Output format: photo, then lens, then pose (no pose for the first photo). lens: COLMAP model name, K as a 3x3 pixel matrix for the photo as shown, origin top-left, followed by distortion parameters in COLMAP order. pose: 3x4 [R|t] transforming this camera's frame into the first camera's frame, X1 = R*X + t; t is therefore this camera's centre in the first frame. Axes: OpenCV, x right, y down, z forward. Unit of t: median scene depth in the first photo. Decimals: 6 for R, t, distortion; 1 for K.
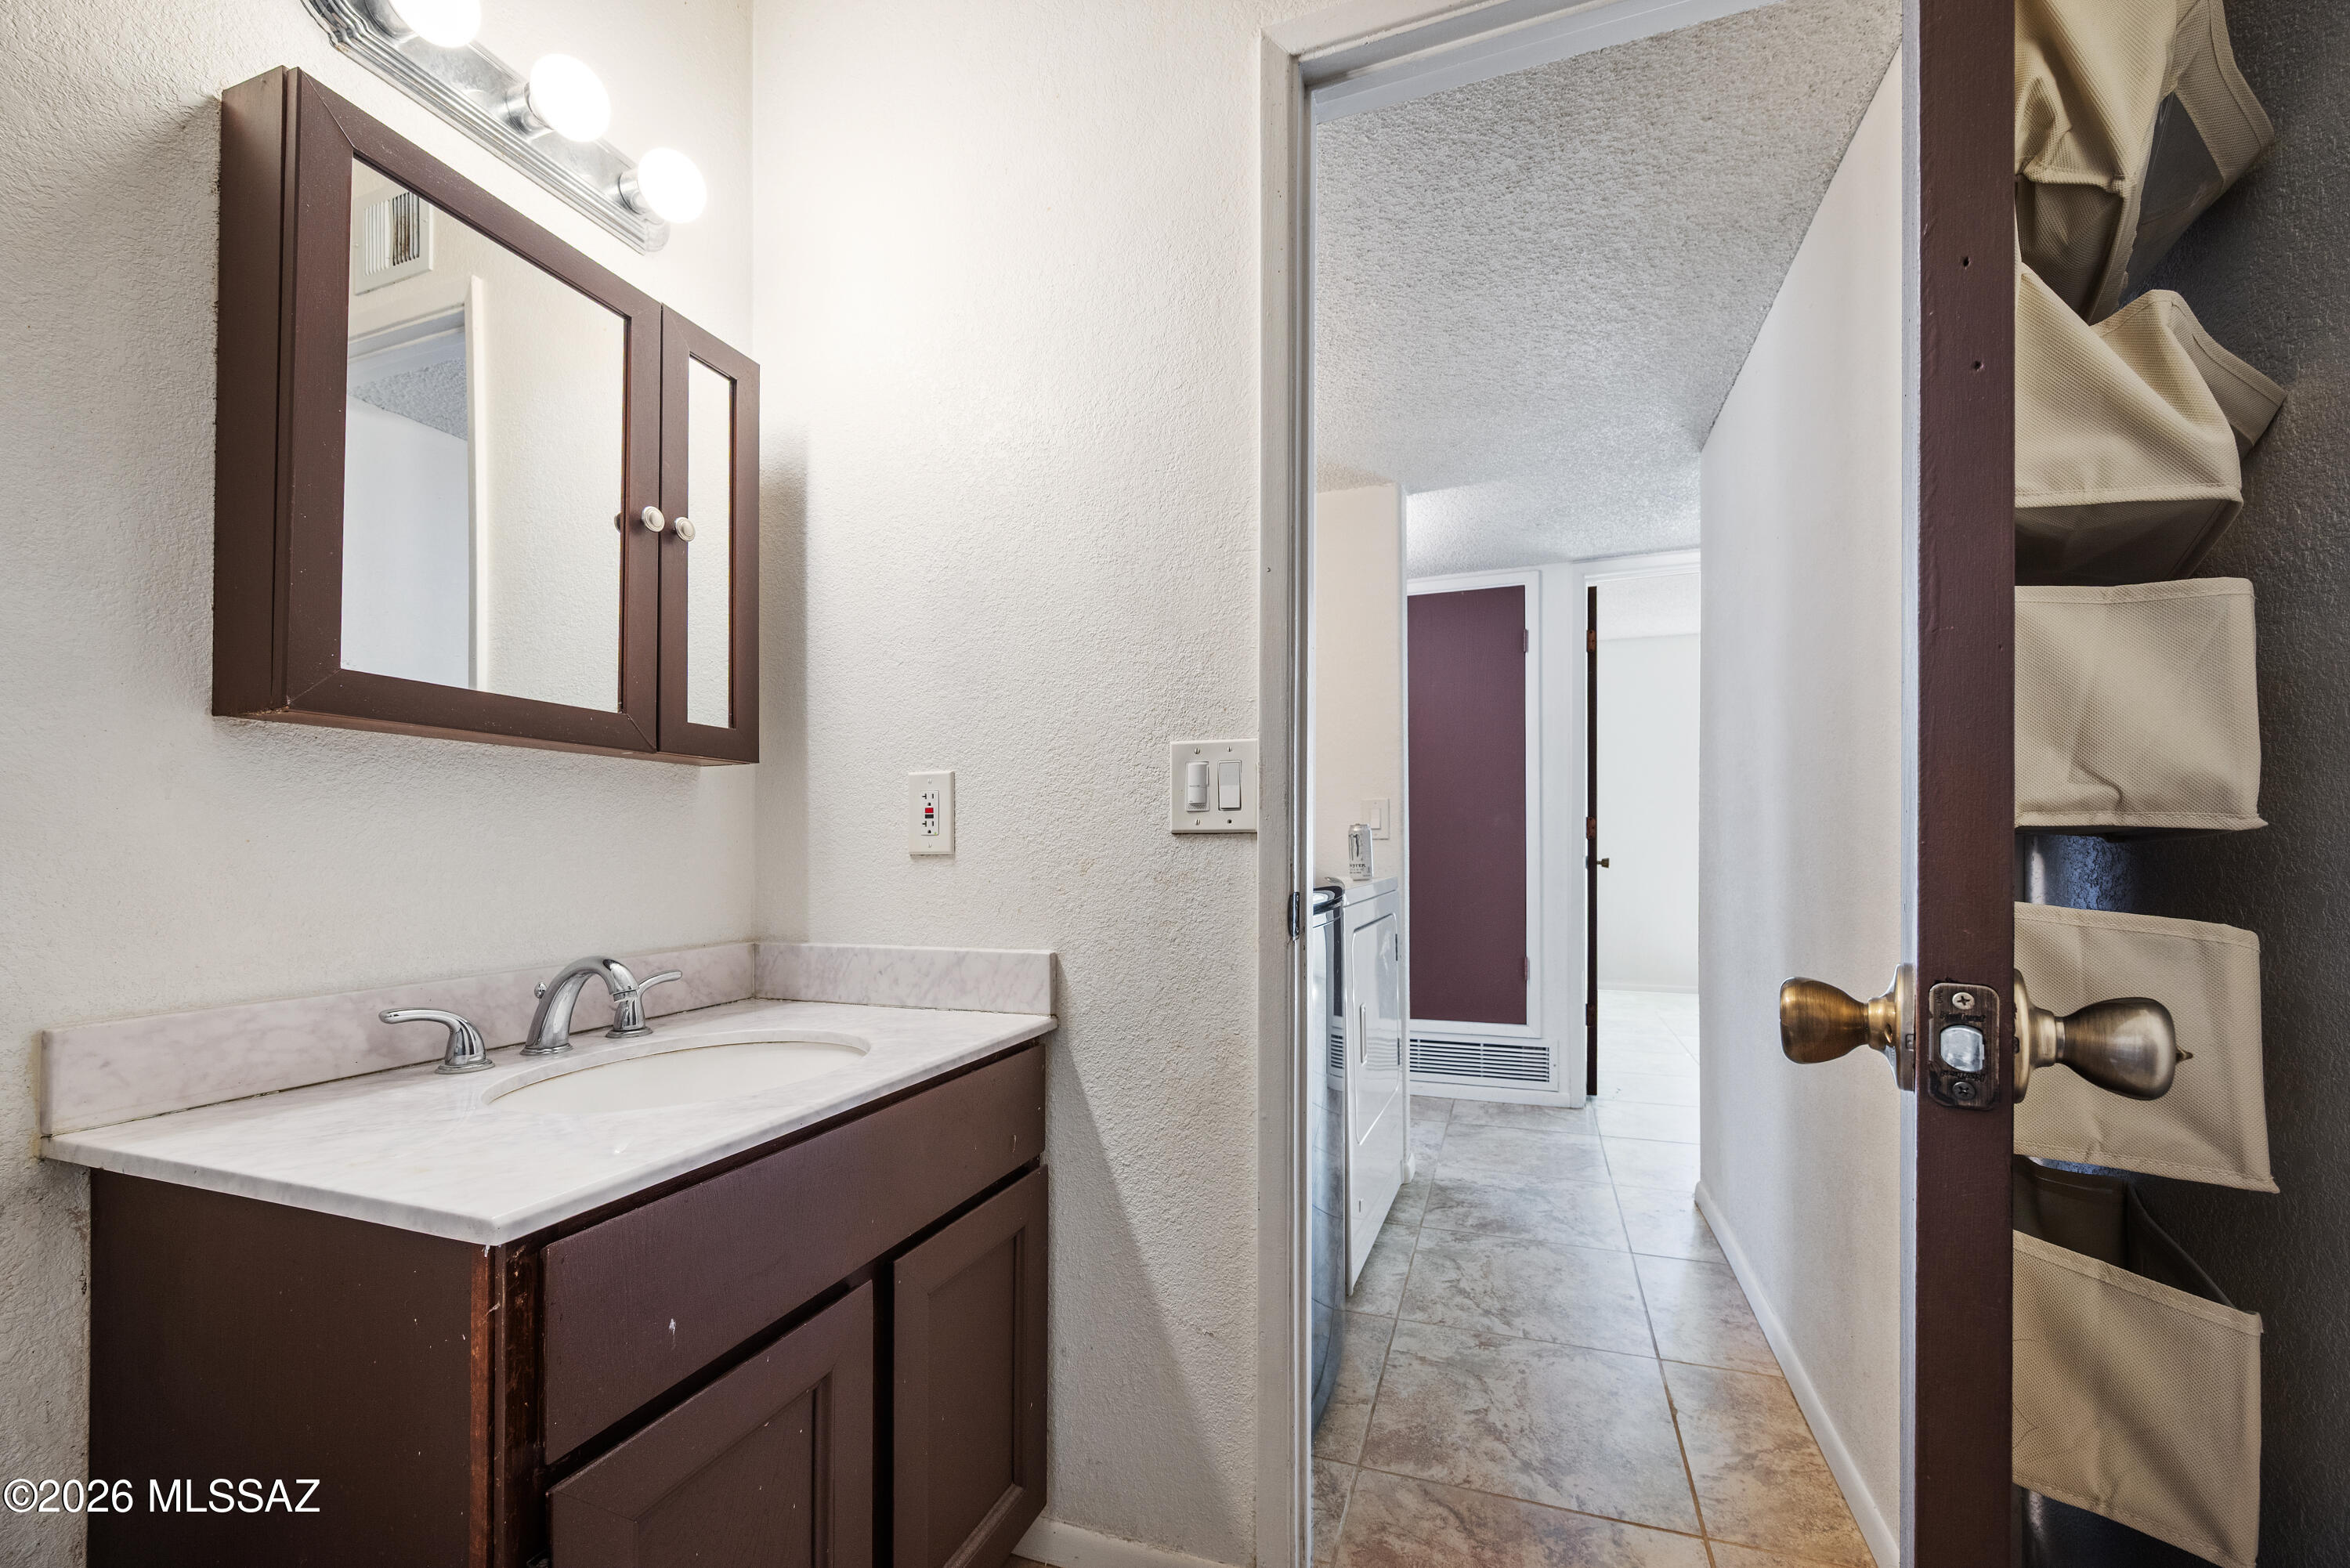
lens RADIAL K [[938.3, 0, 1185.3], [0, 938.3, 835.0], [0, 0, 1]] dist [0.000271, 0.000106]
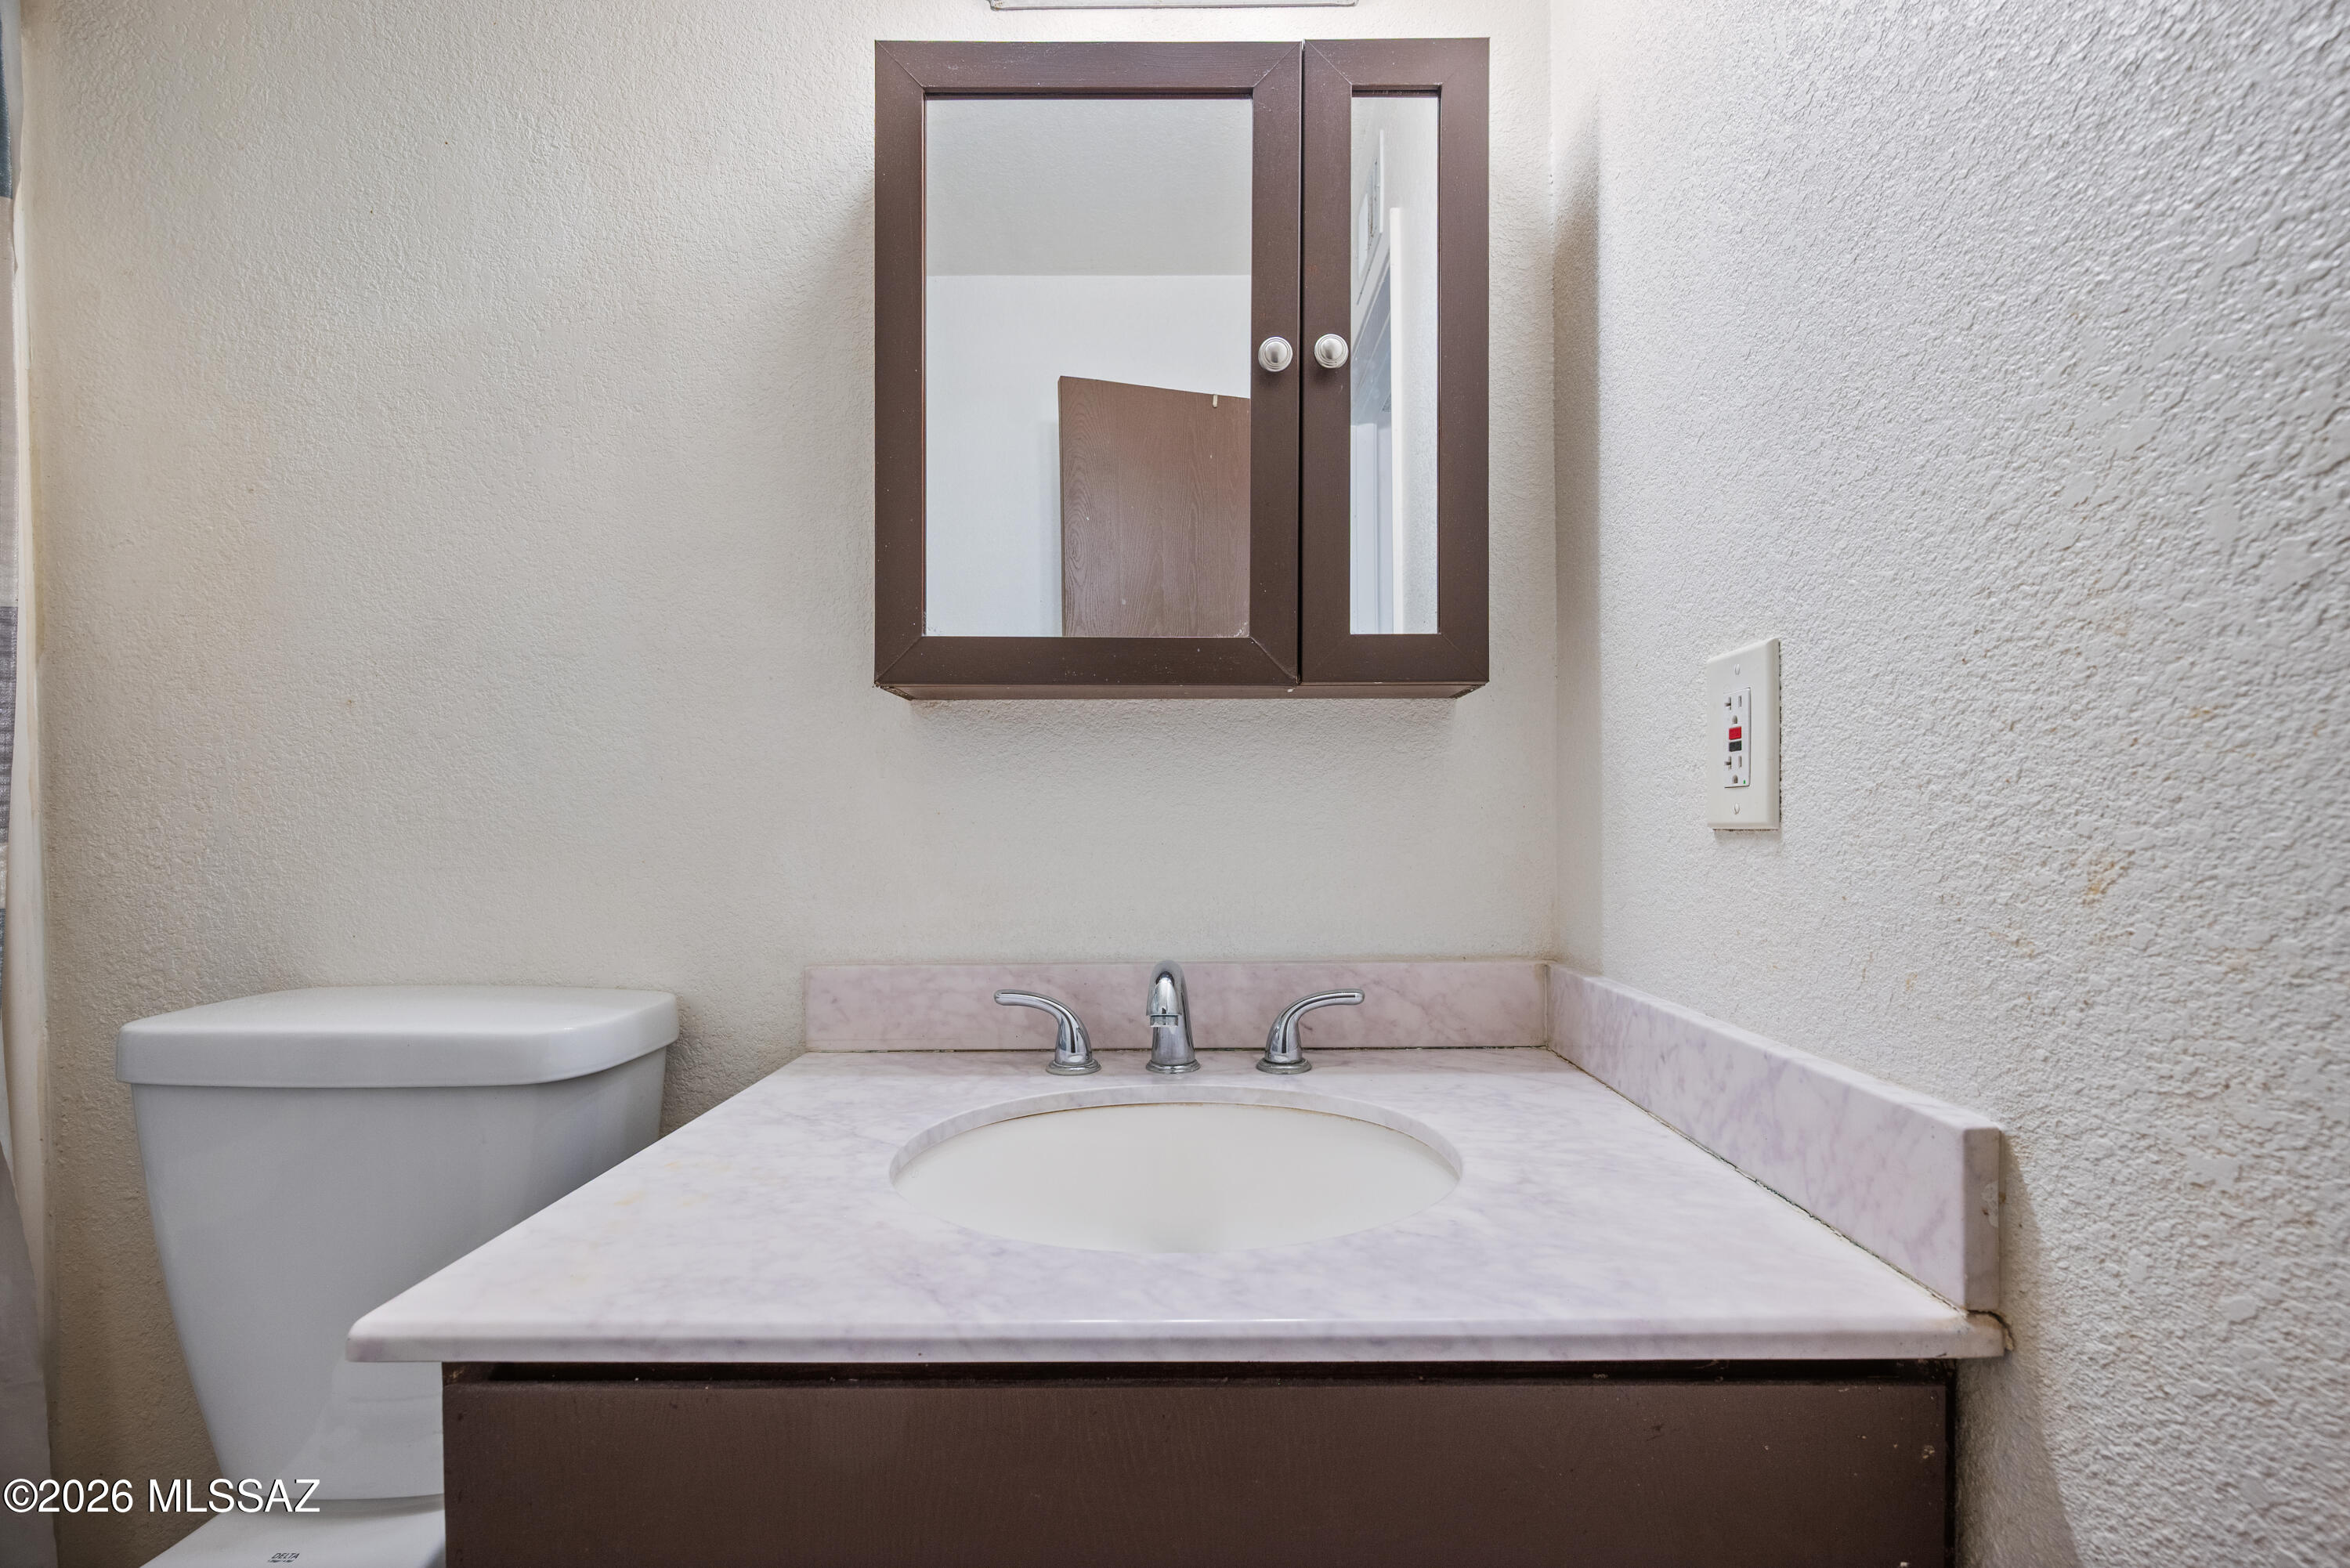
lens RADIAL K [[938.3, 0, 1185.3], [0, 938.3, 835.0], [0, 0, 1]] dist [0.000271, 0.000106]
pose [[0.332224, 0.012993, -0.943111, 0.077249], [0.018434, 0.999625, 0.020265, 0.009841], [0.943021, -0.024117, 0.331859, 0.622281]]
